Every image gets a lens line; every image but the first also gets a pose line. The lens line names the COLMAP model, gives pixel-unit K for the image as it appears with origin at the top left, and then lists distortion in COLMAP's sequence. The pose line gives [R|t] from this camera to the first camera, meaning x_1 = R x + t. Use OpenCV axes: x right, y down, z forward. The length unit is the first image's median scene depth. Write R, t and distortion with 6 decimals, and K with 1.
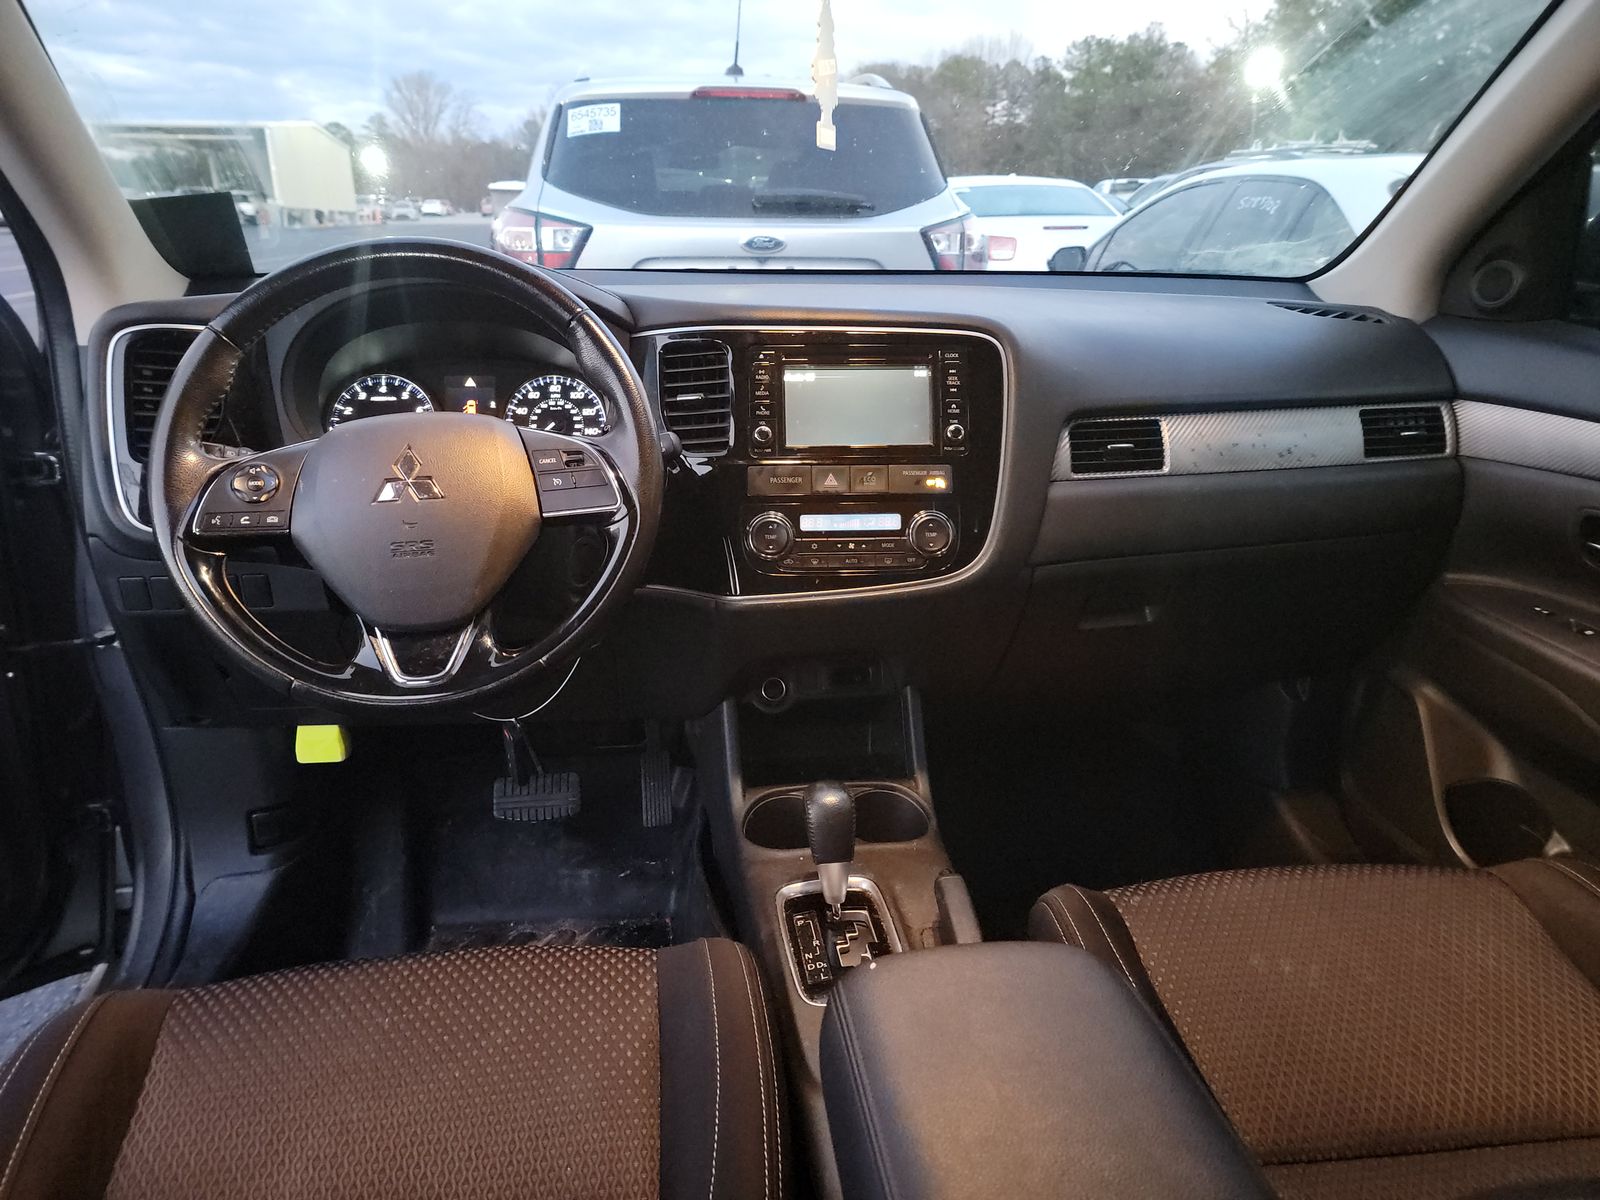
lens RADIAL K [[1119.5, 0, 802.2], [0, 1119.5, 597.2], [0, 0, 1]] dist [0.014066, -0.005854]
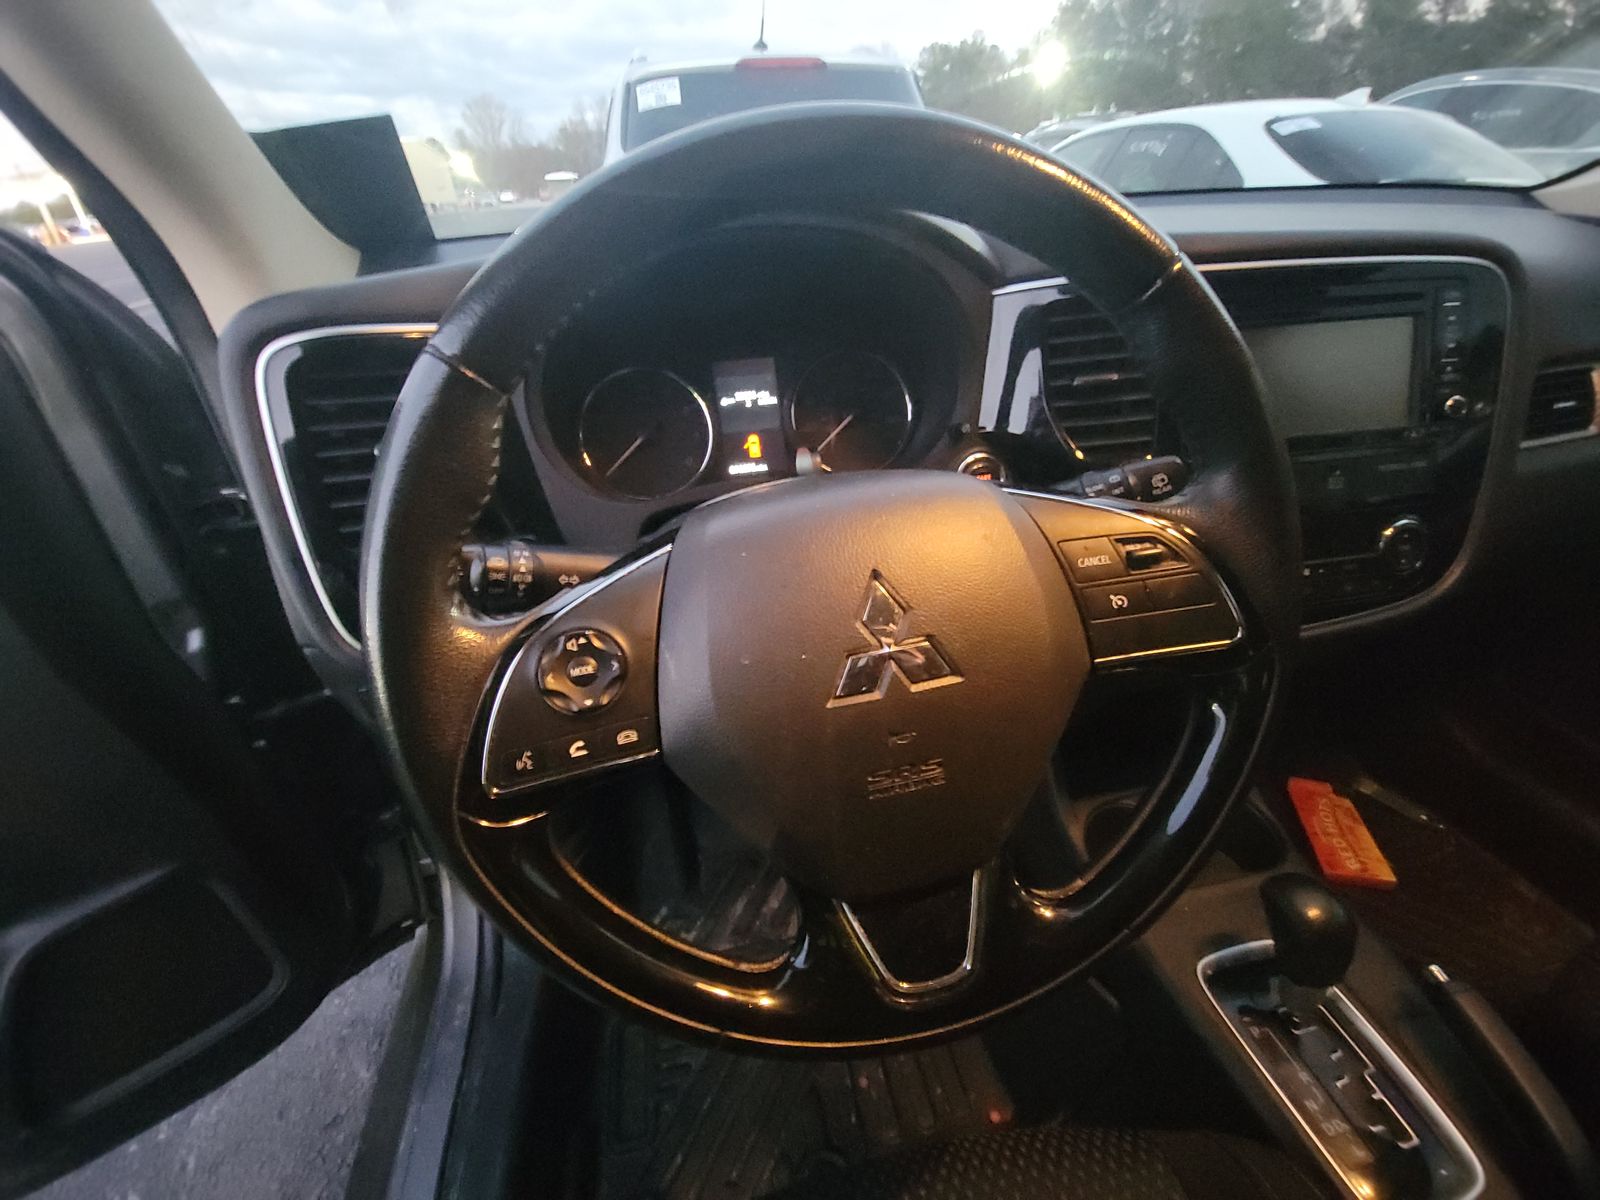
lens RADIAL K [[639.5, 0, 798.1], [0, 639.5, 606.0], [0, 0, 1]] dist [-0.000514, 0.000347]
pose [[0.996845, -0.073891, 0.028999, -0.245169], [0.064363, 0.966232, 0.249505, -0.121171], [-0.046456, -0.246851, 0.967939, 0.447582]]
